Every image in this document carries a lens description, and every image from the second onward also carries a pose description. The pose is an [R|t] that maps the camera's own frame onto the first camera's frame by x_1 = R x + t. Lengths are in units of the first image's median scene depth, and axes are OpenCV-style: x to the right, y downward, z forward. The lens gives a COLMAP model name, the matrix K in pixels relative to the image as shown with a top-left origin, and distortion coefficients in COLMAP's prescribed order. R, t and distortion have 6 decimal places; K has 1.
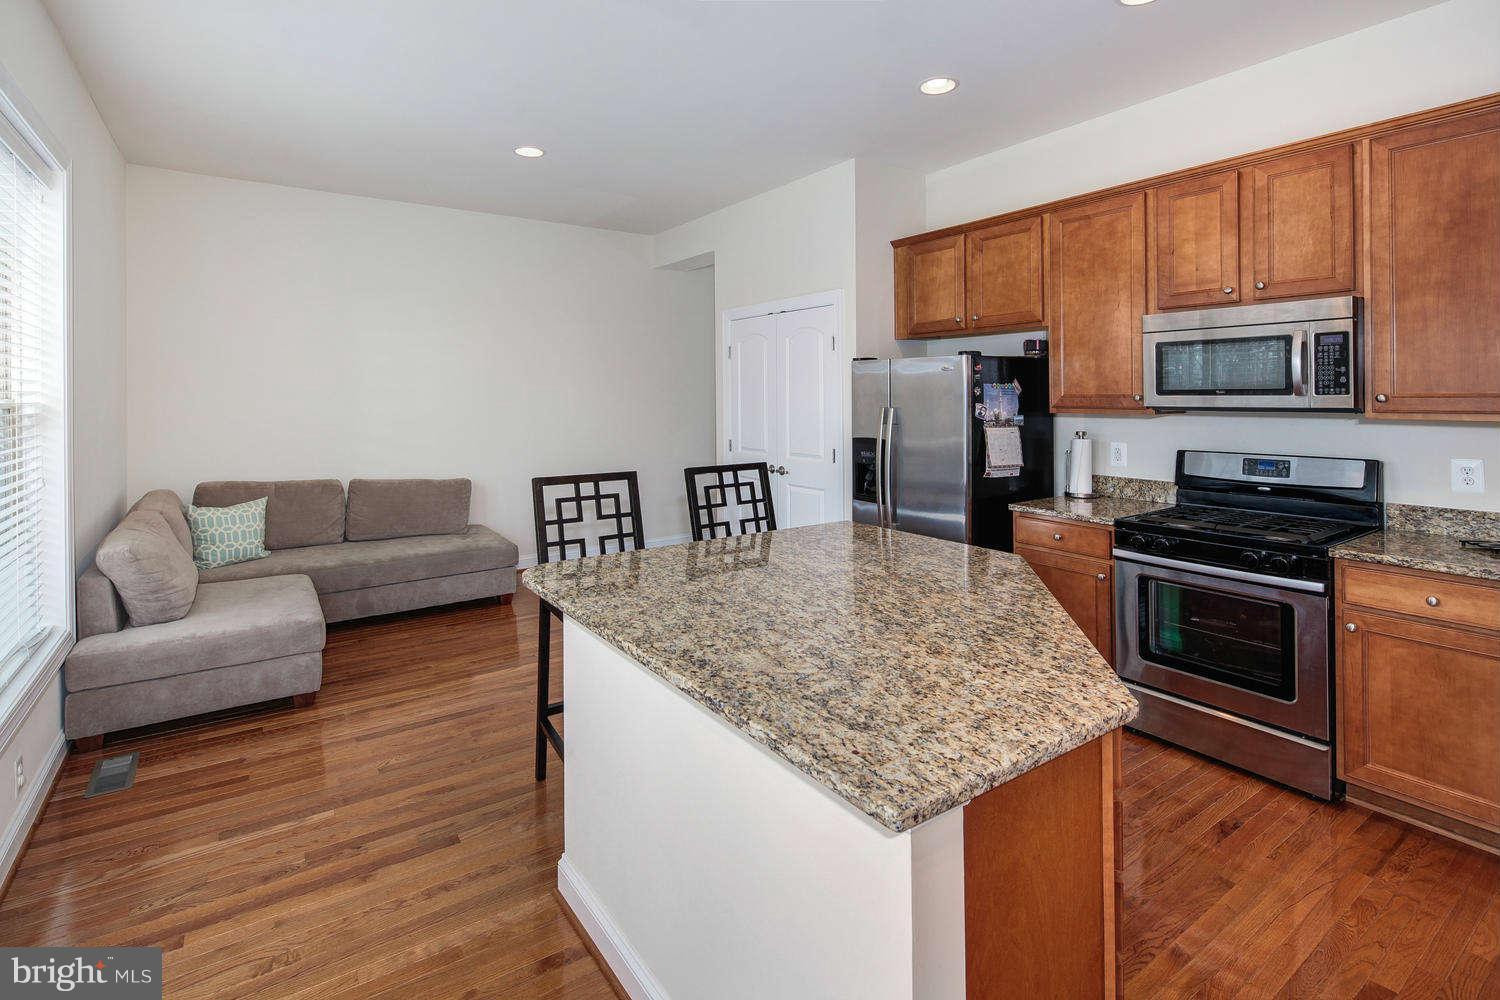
lens RADIAL K [[729.2, 0, 744.8], [0, 729.2, 389.8], [0, 0, 1]] dist [0.001229, 0.000095]
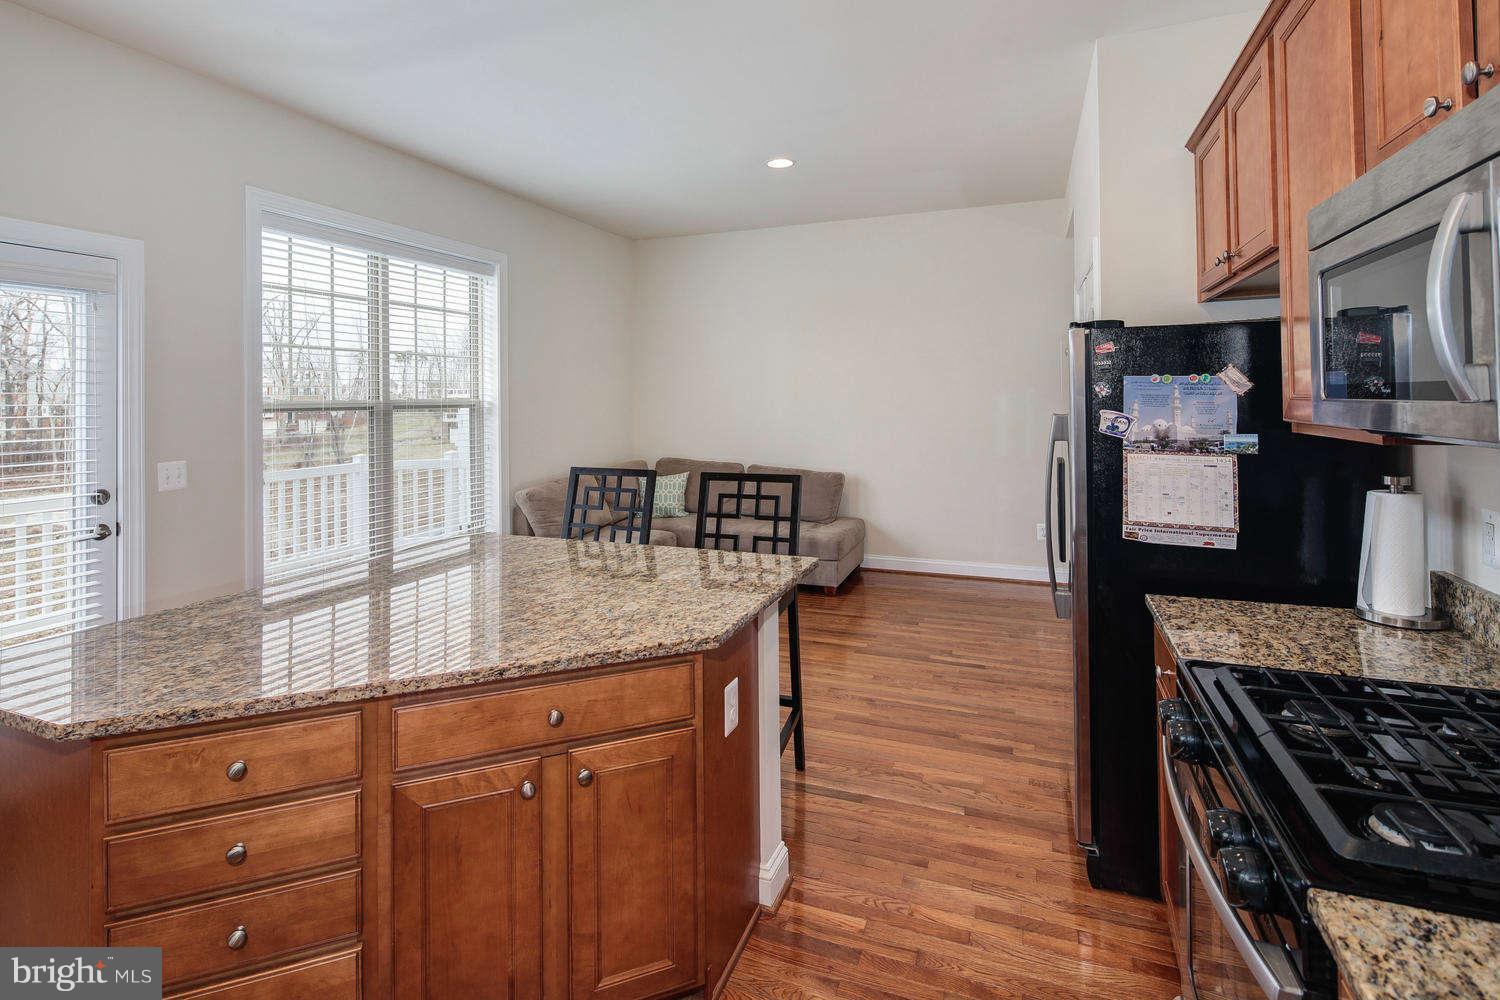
lens RADIAL K [[729.2, 0, 744.8], [0, 729.2, 389.8], [0, 0, 1]] dist [0.001229, 0.000095]
pose [[0.562057, -0.006658, -0.827071, 0.641967], [0.009923, 0.999950, -0.001306, 0.000347], [0.827039, -0.007473, 0.562095, 0.434485]]
